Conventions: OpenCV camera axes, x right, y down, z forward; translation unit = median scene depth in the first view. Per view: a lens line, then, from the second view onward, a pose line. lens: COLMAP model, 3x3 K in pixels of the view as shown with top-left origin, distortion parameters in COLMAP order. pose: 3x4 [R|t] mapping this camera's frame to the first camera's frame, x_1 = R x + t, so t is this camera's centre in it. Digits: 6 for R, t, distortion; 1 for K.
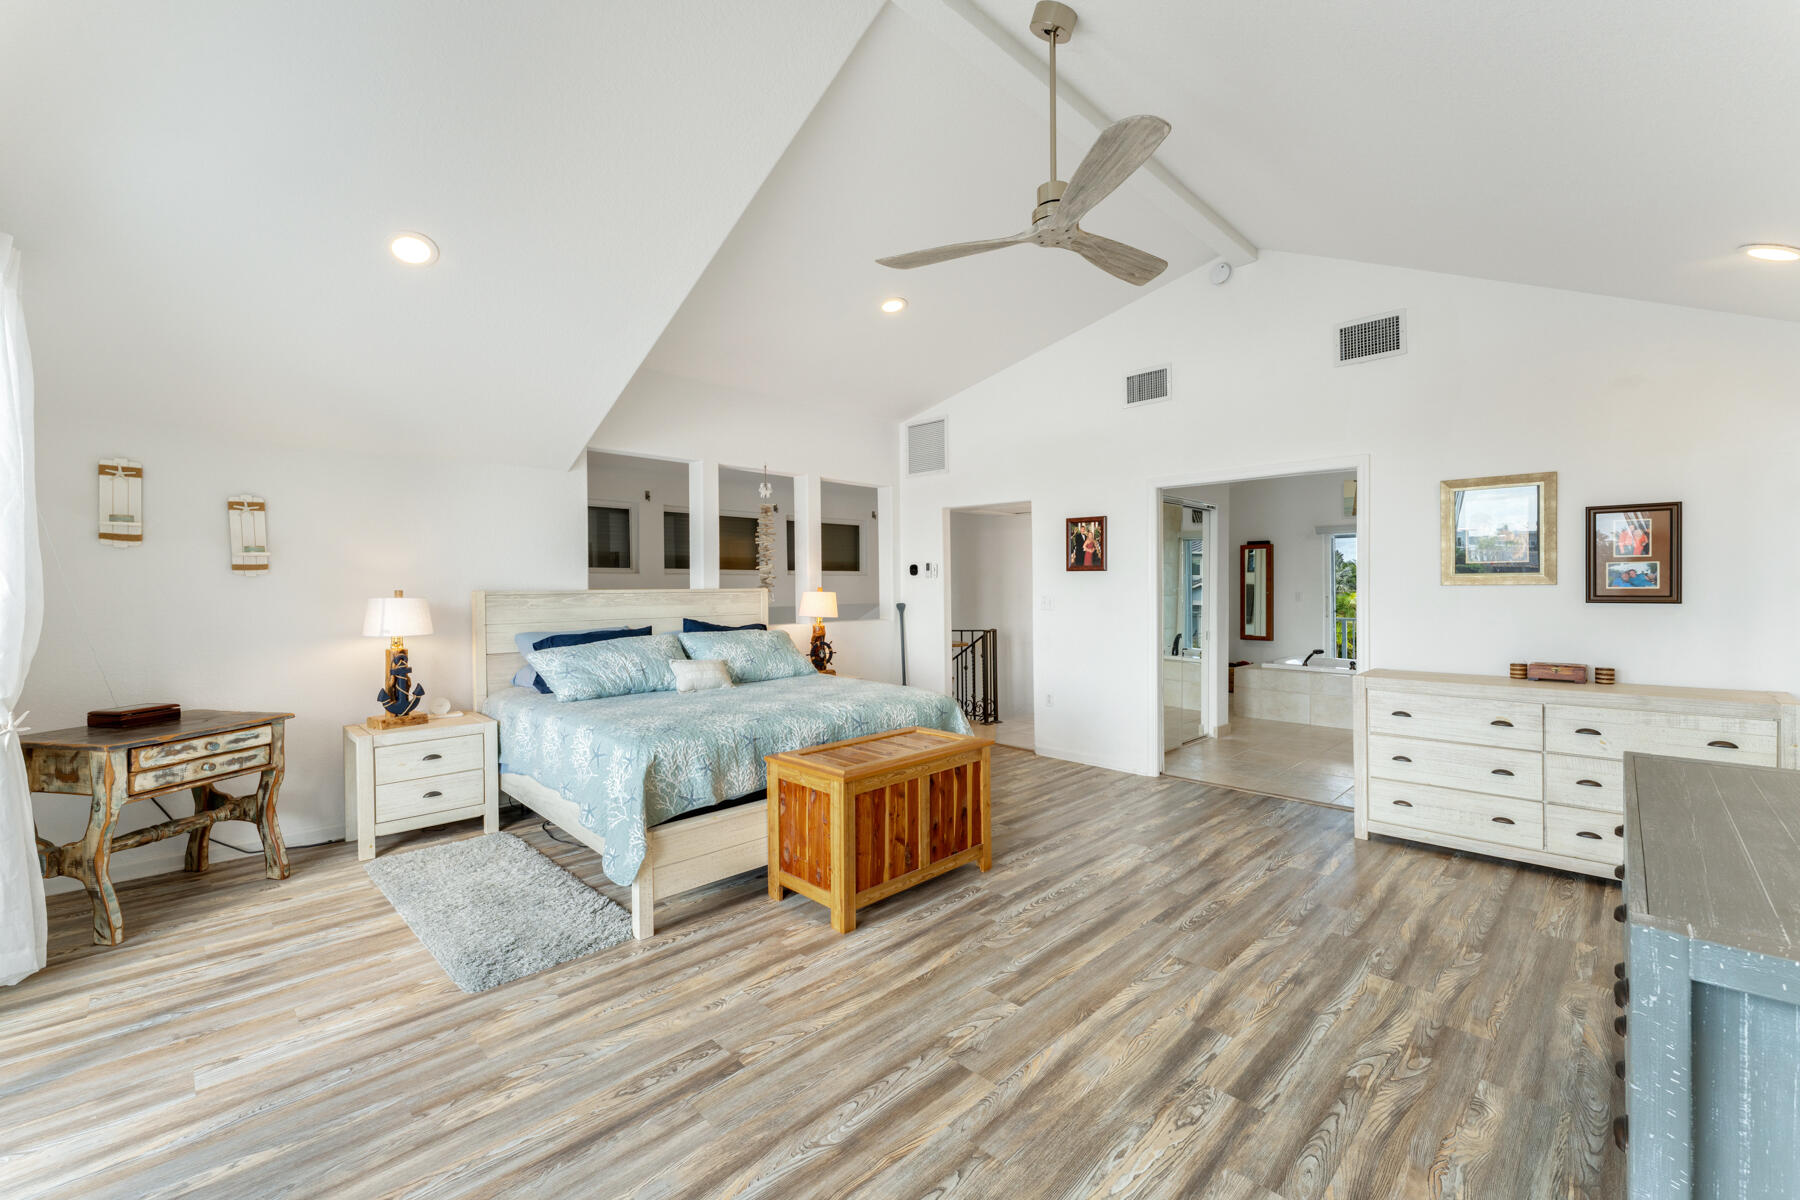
lens RADIAL K [[748.6, 0, 898.7], [0, 748.6, 584.7], [0, 0, 1]] dist [-0.000126, 0.000251]
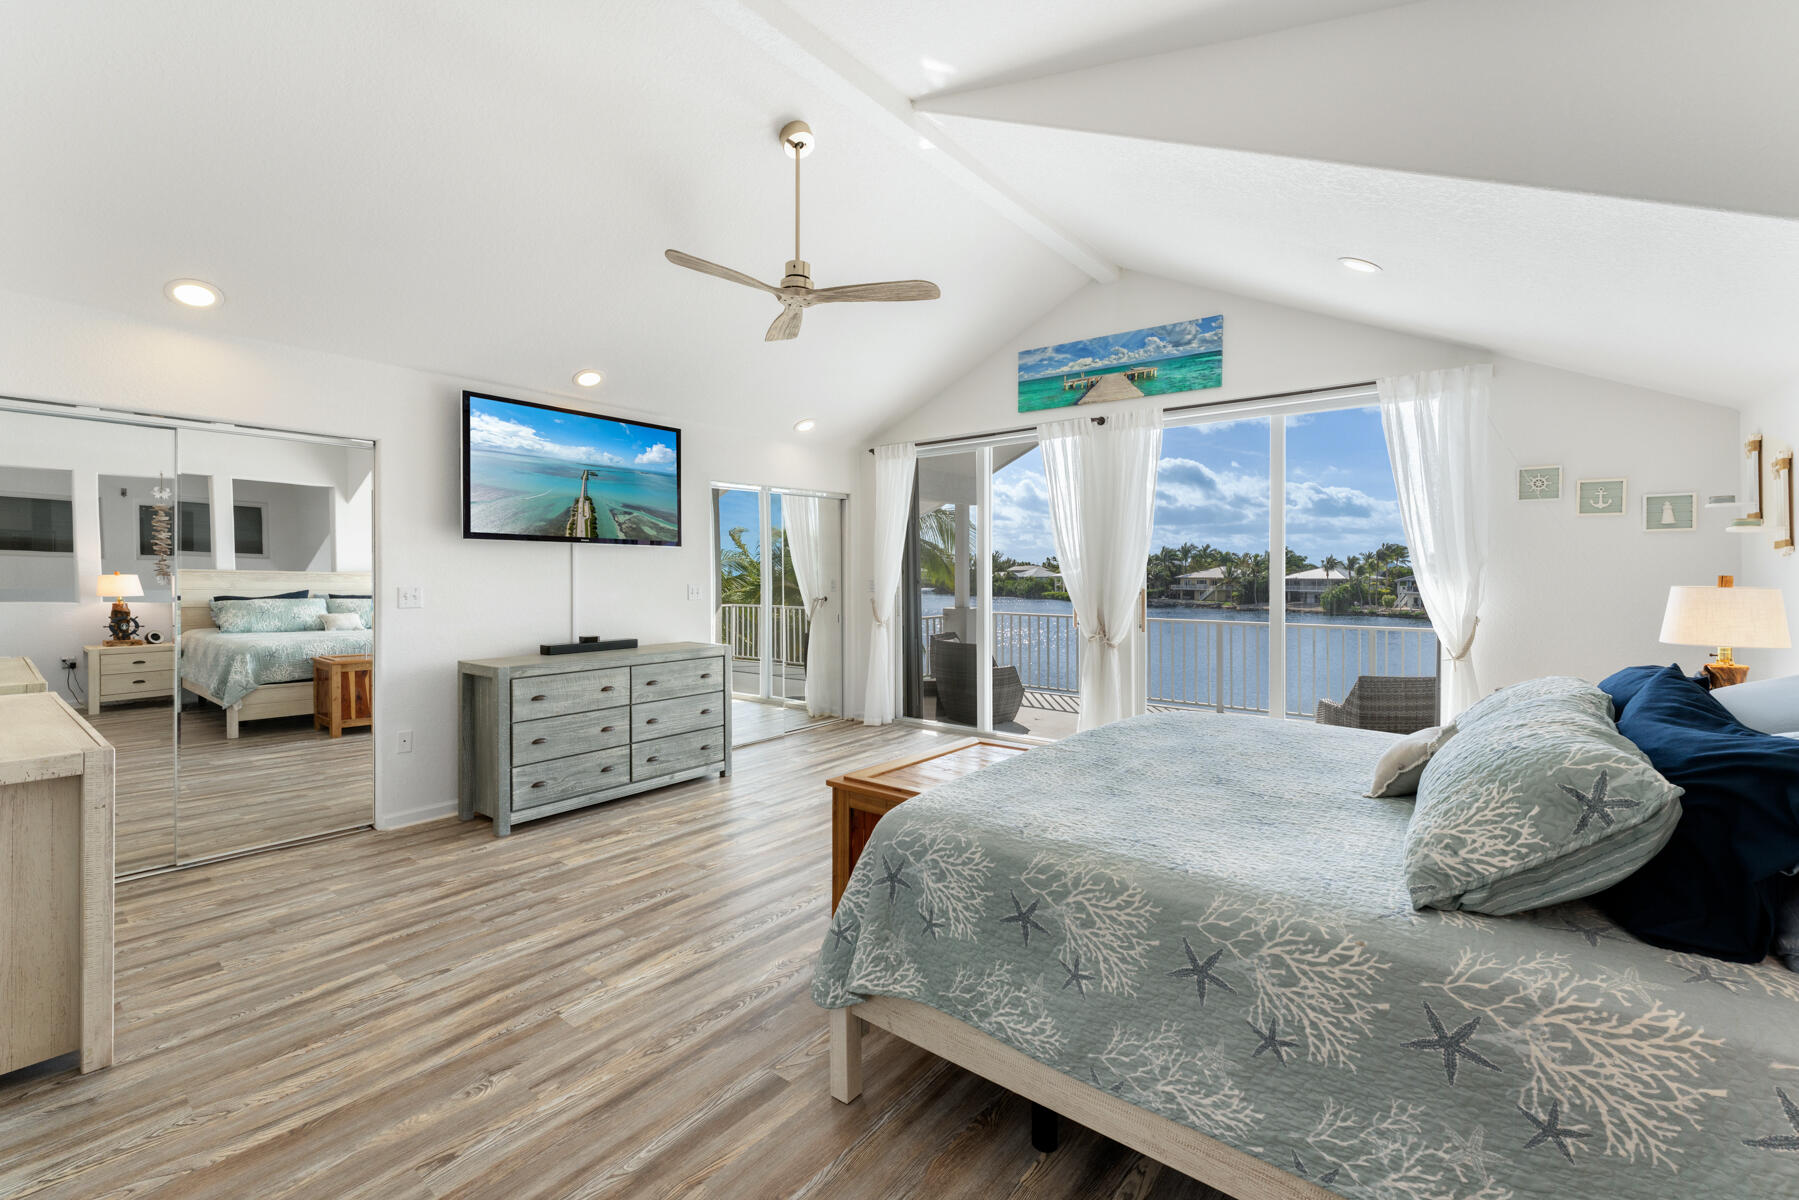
lens RADIAL K [[770.6, 0, 901.0], [0, 770.6, 574.8], [0, 0, 1]] dist [0.003021, 0.000117]
pose [[-0.993370, 0.005274, -0.114842, 0.165579], [0.005374, 0.999985, -0.000562, 0.003758], [0.114837, -0.001176, -0.993384, 2.058271]]
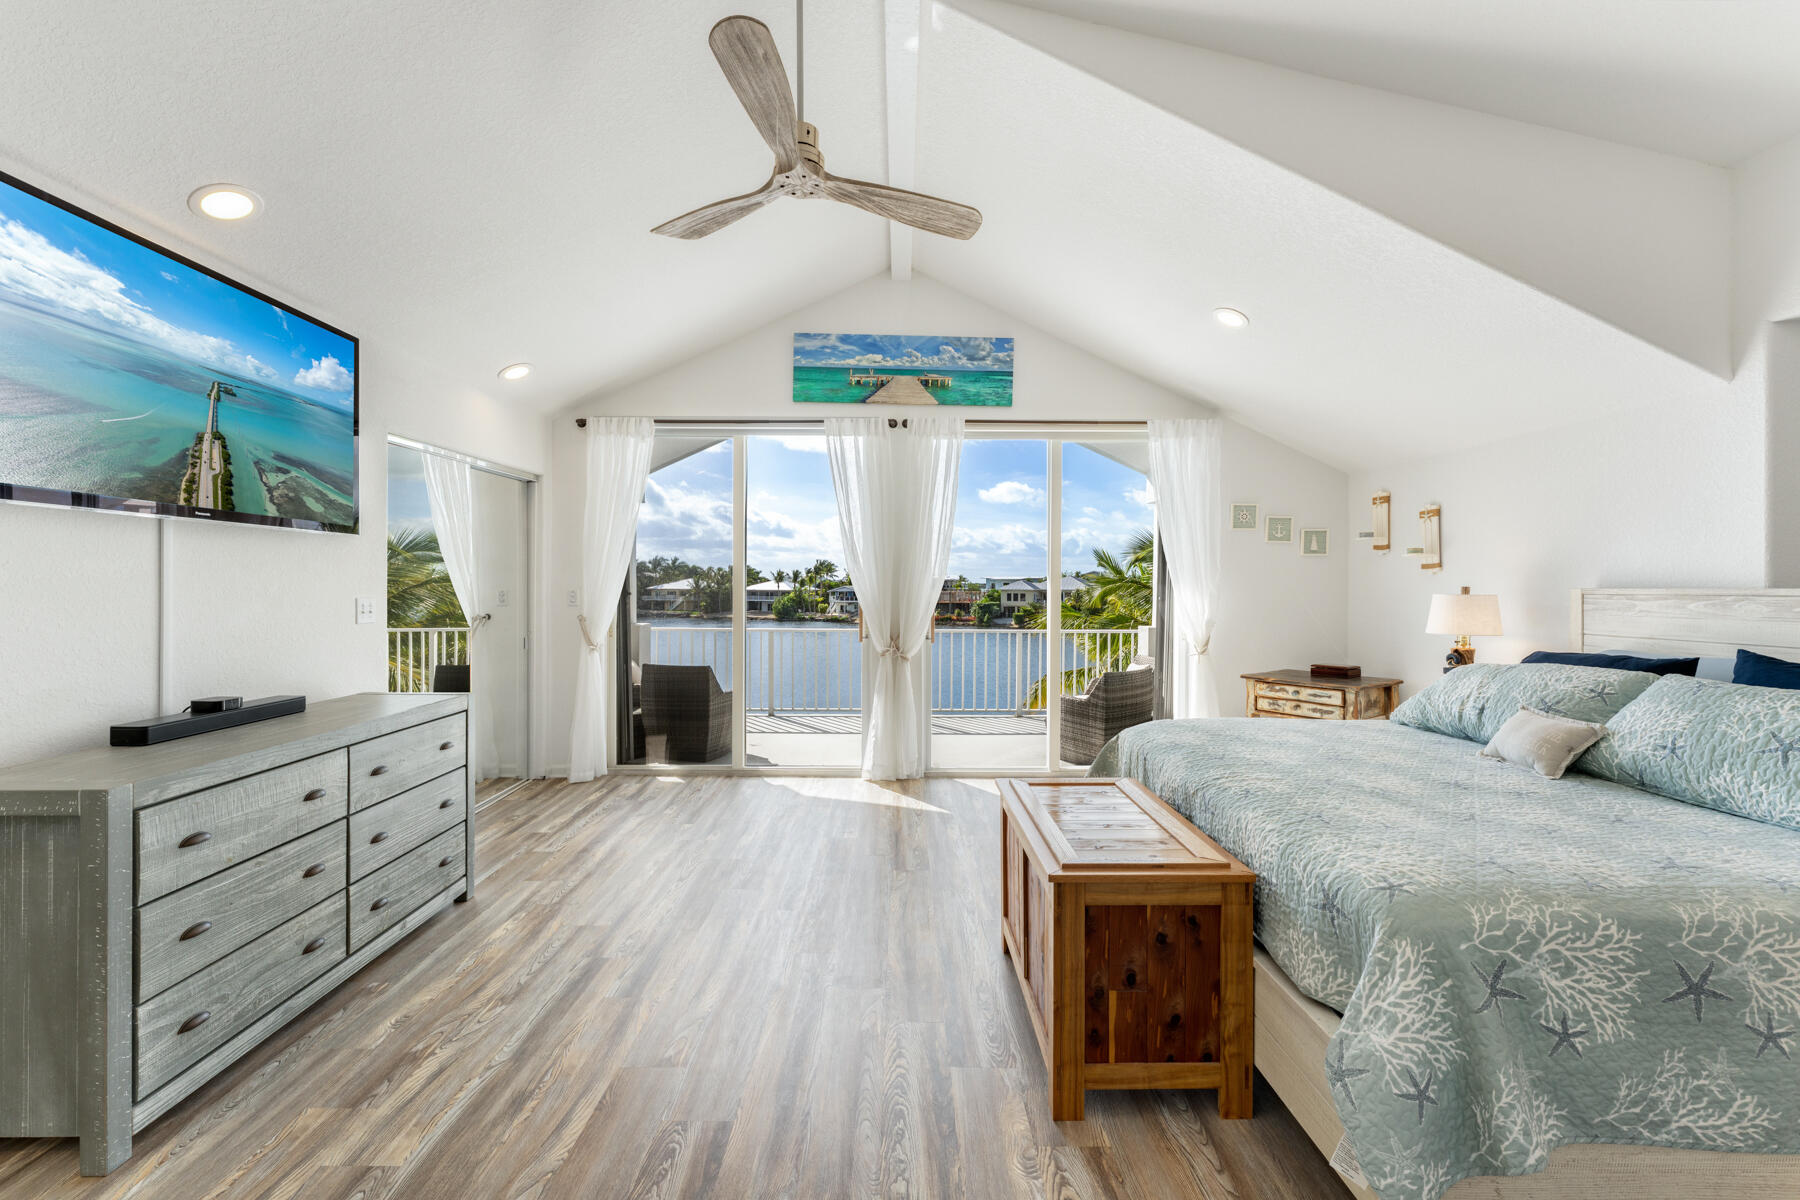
lens RADIAL K [[748.6, 0, 898.7], [0, 748.6, 584.7], [0, 0, 1]] dist [-0.000126, 0.000251]
pose [[-0.702244, 0.001277, -0.711936, 0.667256], [0.001682, 0.999999, 0.000135, 0.004493], [0.711935, -0.001103, -0.702245, 1.503629]]
